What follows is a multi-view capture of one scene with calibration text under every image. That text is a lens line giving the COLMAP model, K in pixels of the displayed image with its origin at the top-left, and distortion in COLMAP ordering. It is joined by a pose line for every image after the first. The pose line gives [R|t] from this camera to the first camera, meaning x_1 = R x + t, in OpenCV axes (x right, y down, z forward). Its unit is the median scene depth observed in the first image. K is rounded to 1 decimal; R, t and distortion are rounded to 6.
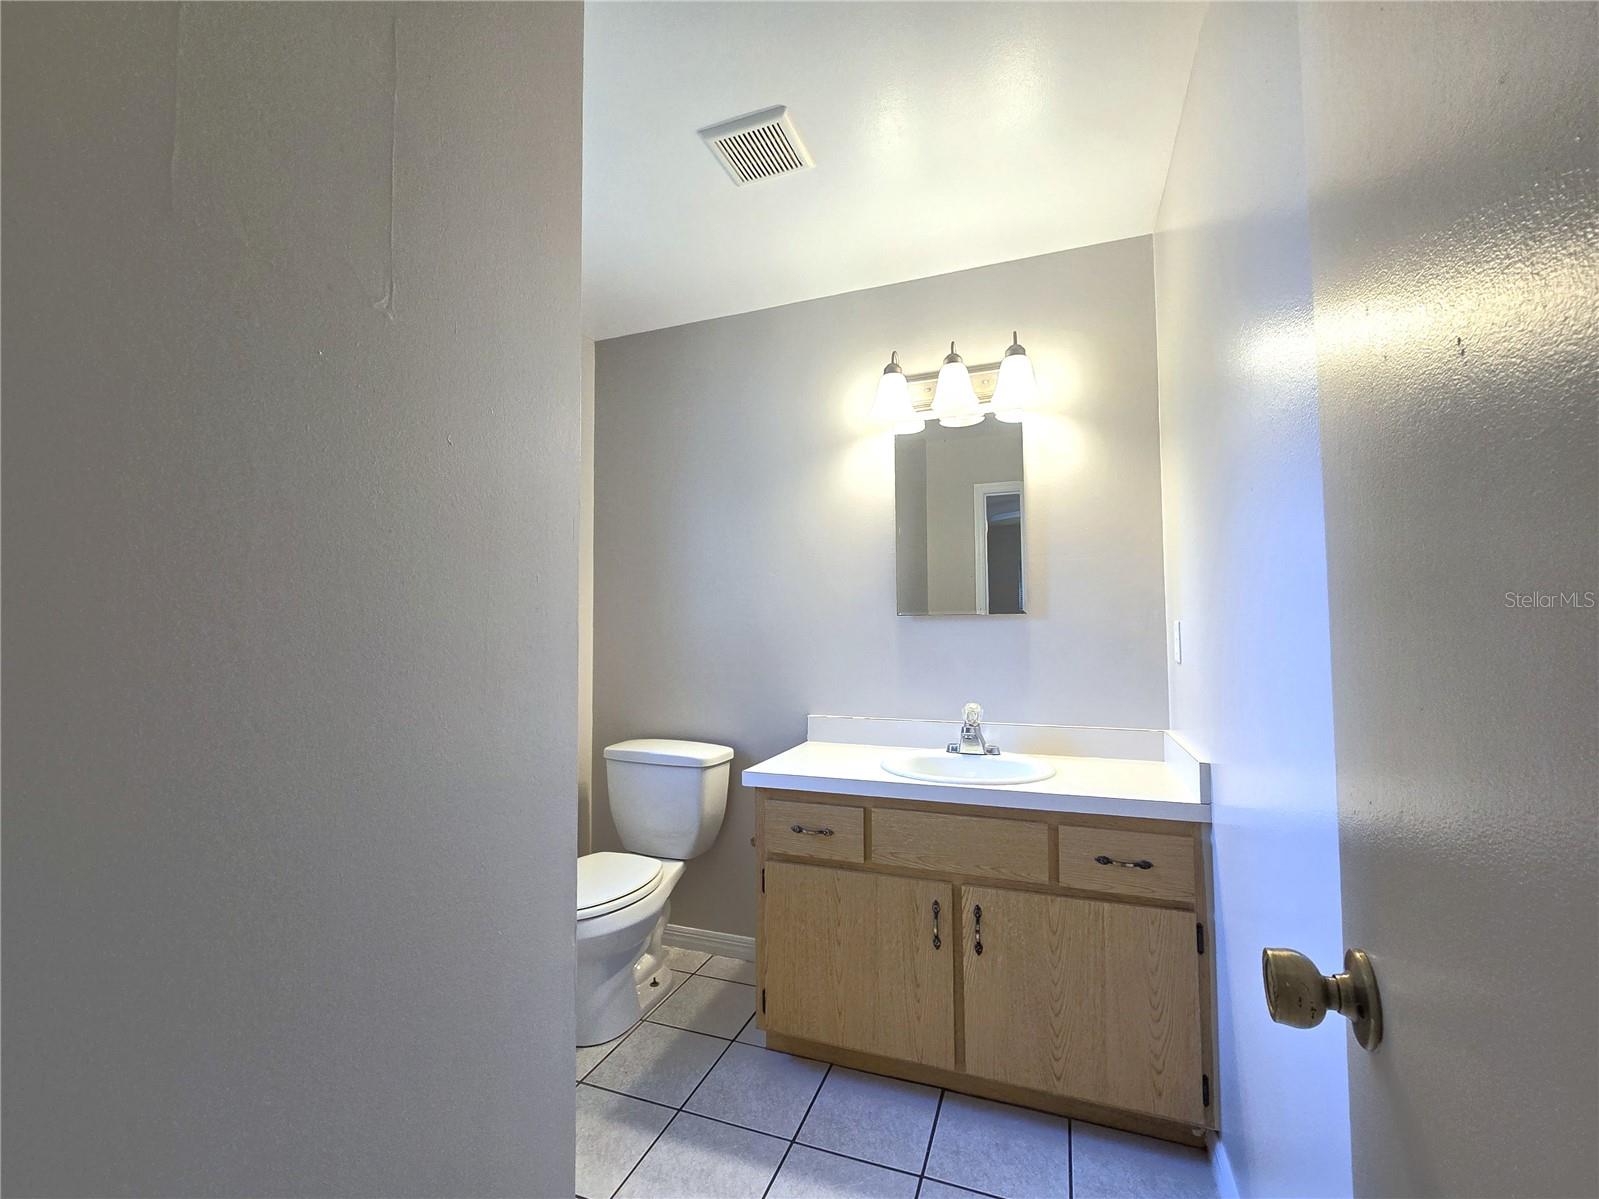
lens RADIAL K [[658.3, 0, 799.1], [0, 658.3, 595.3], [0, 0, 1]] dist [-0.004463, 0.001160]
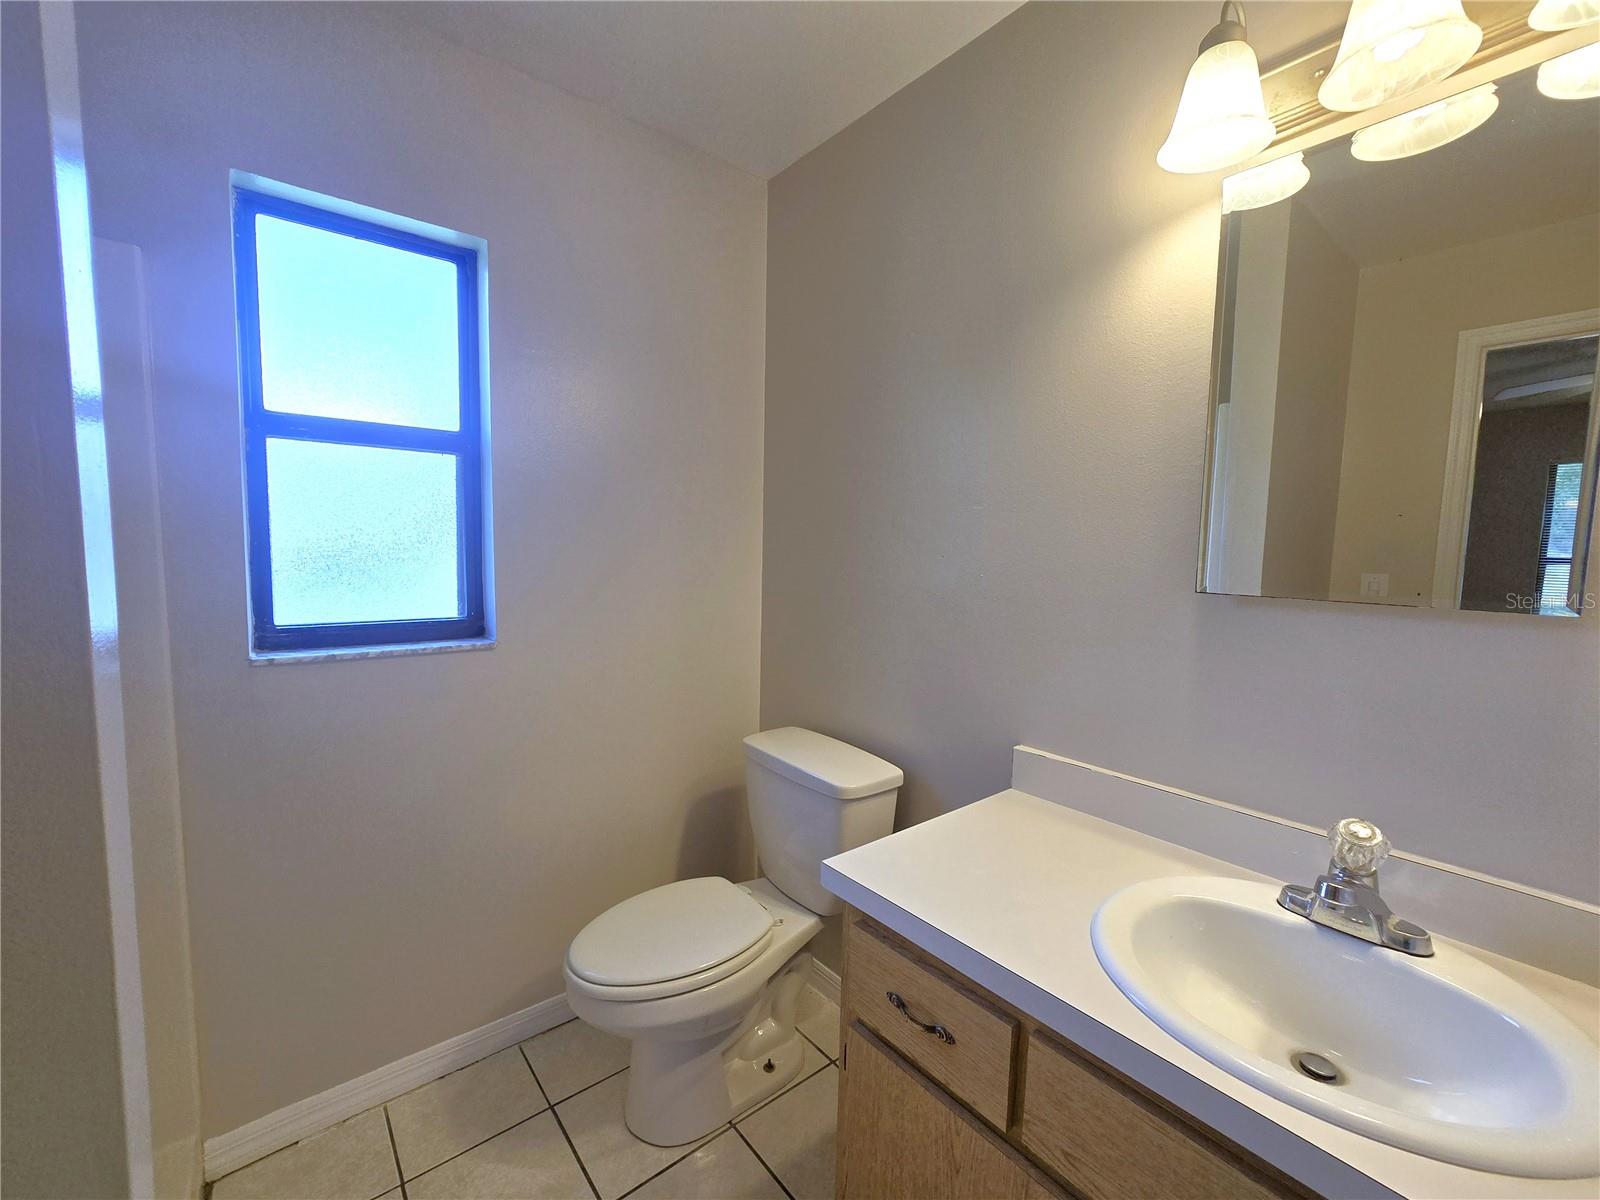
lens RADIAL K [[658.7, 0, 794.6], [0, 658.7, 601.3], [0, 0, 1]] dist [-0.004463, 0.001160]
pose [[0.867586, 0.069679, -0.492382, 0.137106], [-0.006504, 0.991640, 0.128870, -0.026240], [0.497245, -0.108603, 0.860786, 0.443696]]
